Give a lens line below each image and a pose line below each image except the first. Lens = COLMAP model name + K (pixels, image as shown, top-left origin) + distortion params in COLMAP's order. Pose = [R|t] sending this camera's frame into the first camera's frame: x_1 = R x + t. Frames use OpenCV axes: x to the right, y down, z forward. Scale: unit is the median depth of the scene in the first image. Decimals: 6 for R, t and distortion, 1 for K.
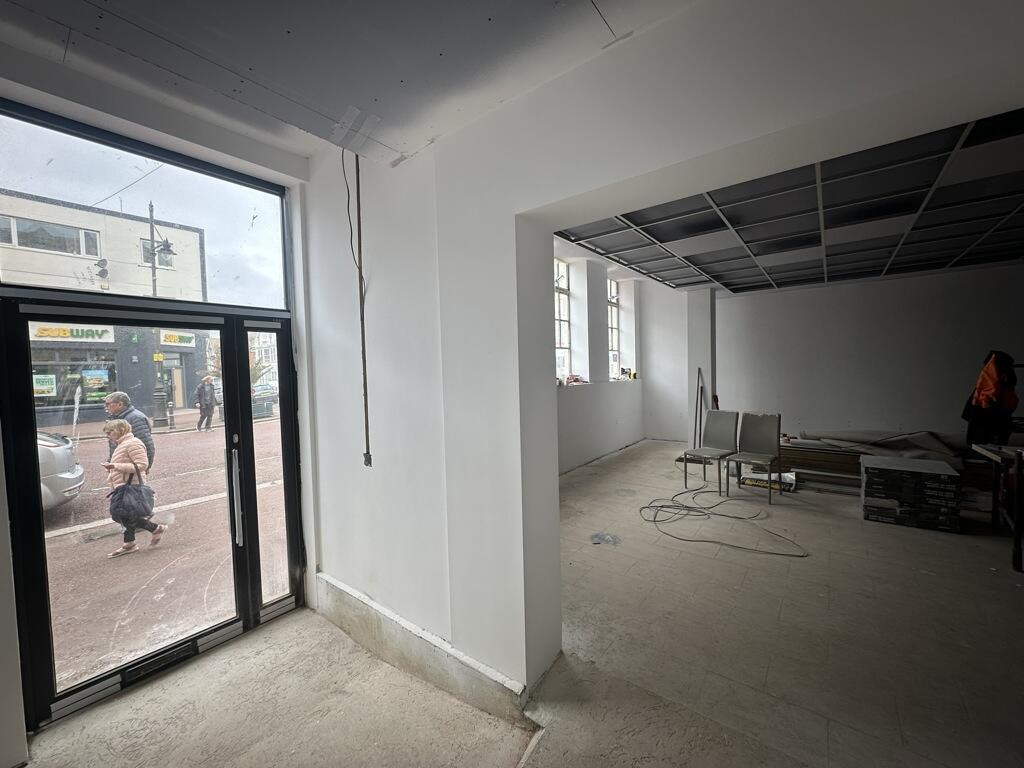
lens RADIAL K [[406.1, 0, 516.4], [0, 406.1, 386.4], [0, 0, 1]] dist [-0.007591, 0.001070]
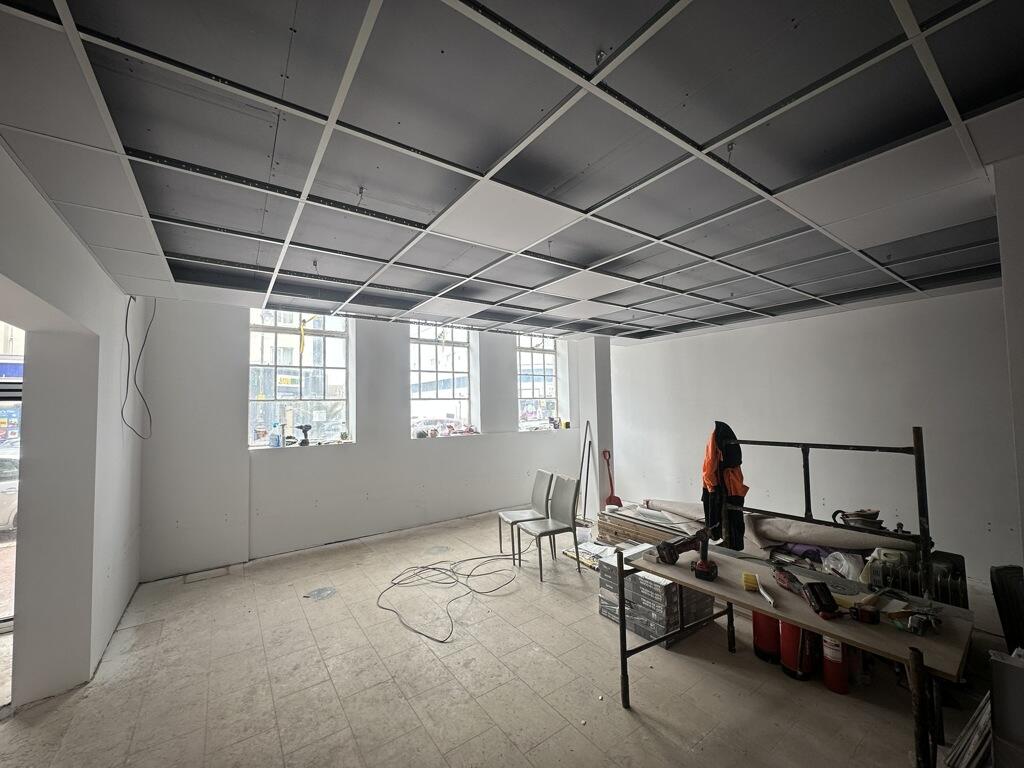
lens RADIAL K [[406.1, 0, 513.6], [0, 406.1, 382.0], [0, 0, 1]] dist [-0.007591, 0.001070]
pose [[0.959527, -0.008800, -0.281481, 1.049286], [-0.018483, 0.995389, -0.094122, -0.082140], [0.281011, 0.095515, 0.954940, 0.097396]]
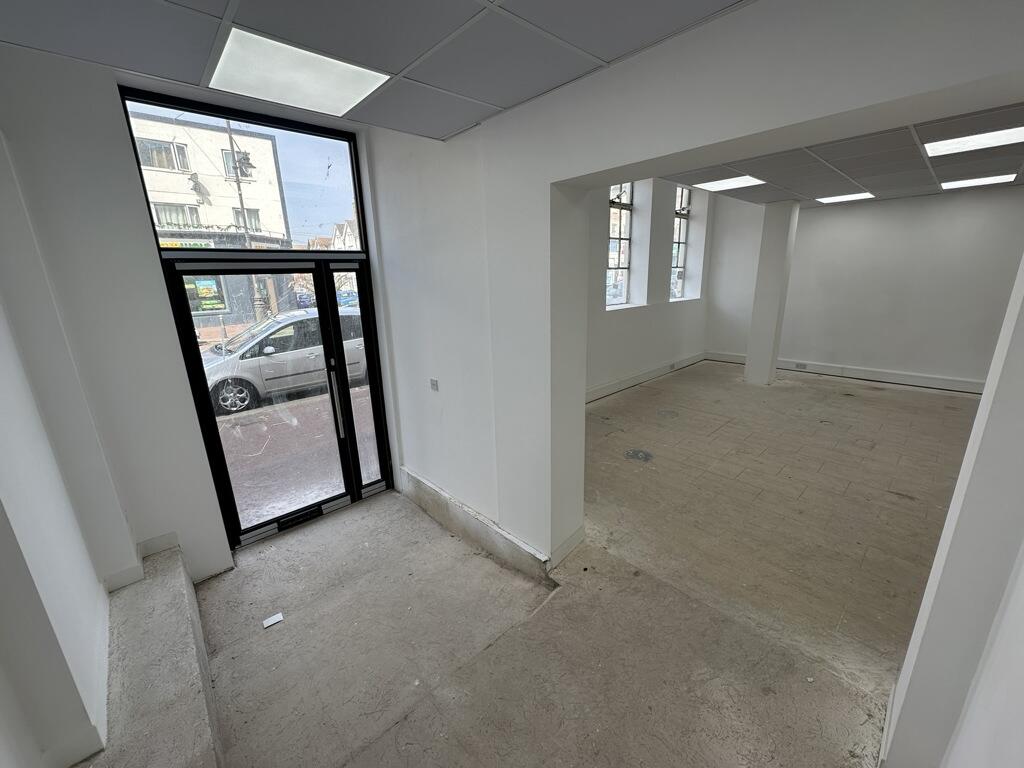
lens RADIAL K [[406.1, 0, 516.7], [0, 406.1, 386.2], [0, 0, 1]] dist [-0.007591, 0.001070]
pose [[0.986996, 0.042465, -0.155036, 0.054406], [-0.006398, 0.974089, 0.226074, -0.070211], [0.160619, -0.222142, 0.961694, -0.108929]]
